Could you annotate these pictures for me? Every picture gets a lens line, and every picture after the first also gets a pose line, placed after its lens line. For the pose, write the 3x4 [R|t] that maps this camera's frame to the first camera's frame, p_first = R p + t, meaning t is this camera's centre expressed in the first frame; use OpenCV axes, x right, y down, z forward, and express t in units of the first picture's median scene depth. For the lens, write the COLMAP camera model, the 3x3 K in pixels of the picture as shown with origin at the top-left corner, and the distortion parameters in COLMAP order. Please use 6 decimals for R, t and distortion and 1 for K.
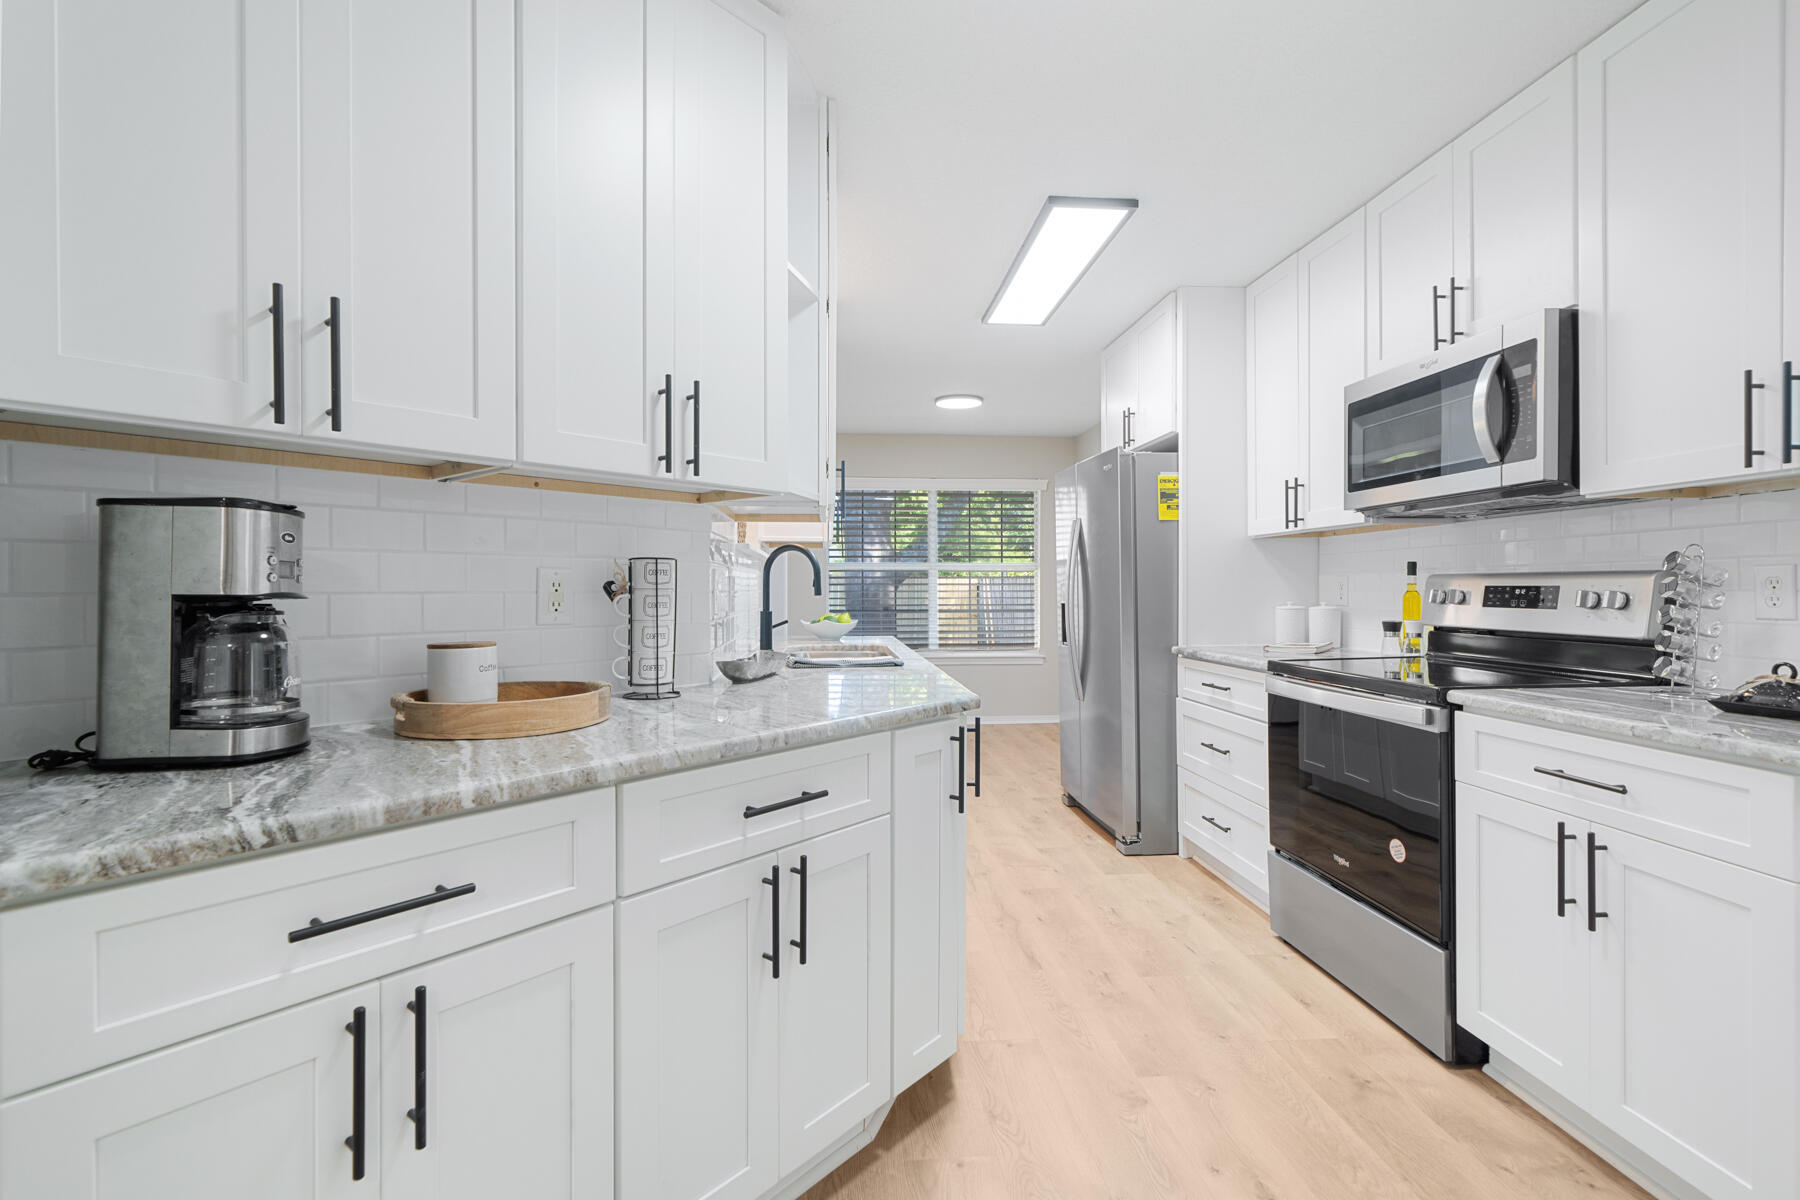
lens RADIAL K [[817.0, 0, 883.4], [0, 817.0, 595.8], [0, 0, 1]] dist [0.001221, 0.000049]
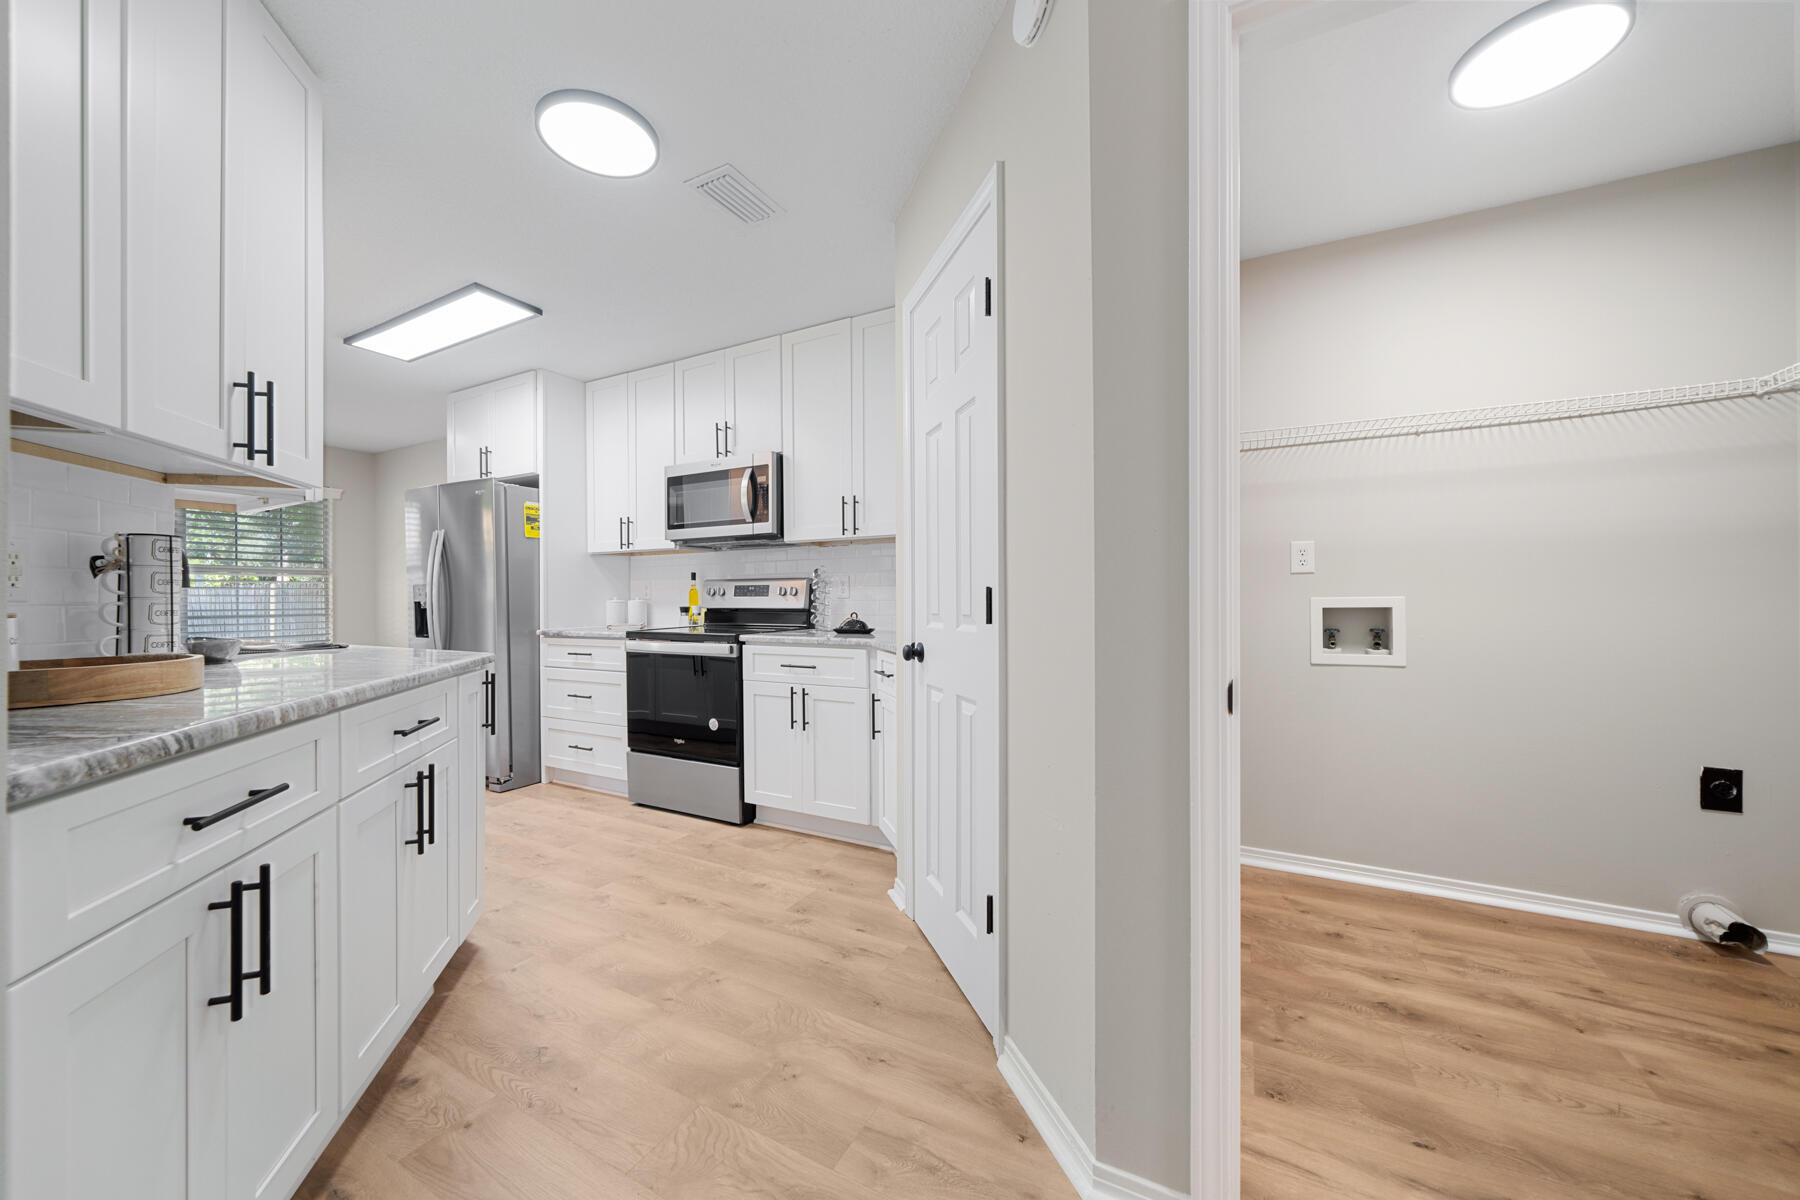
lens RADIAL K [[666.5, 0, 891.7], [0, 666.5, 607.0], [0, 0, 1]] dist [-0.001017, -0.000085]
pose [[0.545255, -0.008151, 0.838230, -0.430480], [0.010290, 0.999942, 0.003030, 0.043797], [-0.838207, 0.006973, 0.545308, -0.175834]]
